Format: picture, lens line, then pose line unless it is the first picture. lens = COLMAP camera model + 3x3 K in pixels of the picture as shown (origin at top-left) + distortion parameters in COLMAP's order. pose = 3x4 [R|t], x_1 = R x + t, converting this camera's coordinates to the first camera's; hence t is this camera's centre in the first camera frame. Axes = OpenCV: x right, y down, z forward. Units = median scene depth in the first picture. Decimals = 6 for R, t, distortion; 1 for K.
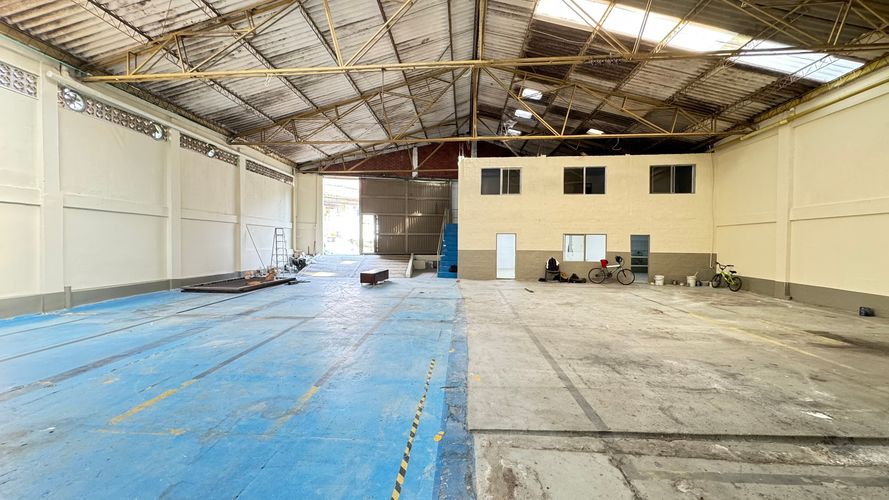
lens RADIAL K [[353.4, 0, 444.8], [0, 353.4, 250.1], [0, 0, 1]] dist [-0.004109, 0.000623]
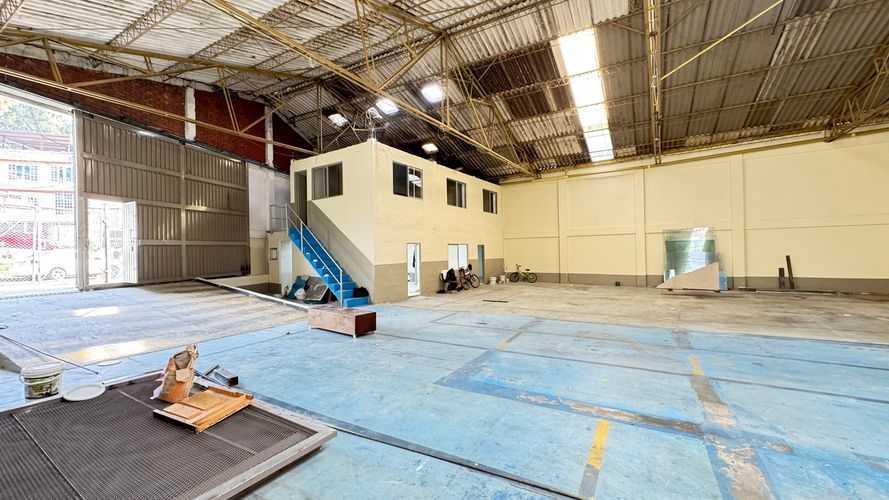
lens RADIAL K [[353.4, 0, 444.2], [0, 353.4, 249.0], [0, 0, 1]] dist [-0.004109, 0.000623]
pose [[0.443182, -0.009479, 0.896382, -0.582899], [0.039164, 0.999194, -0.008797, -0.022768], [-0.895576, 0.039005, 0.443196, 0.577168]]
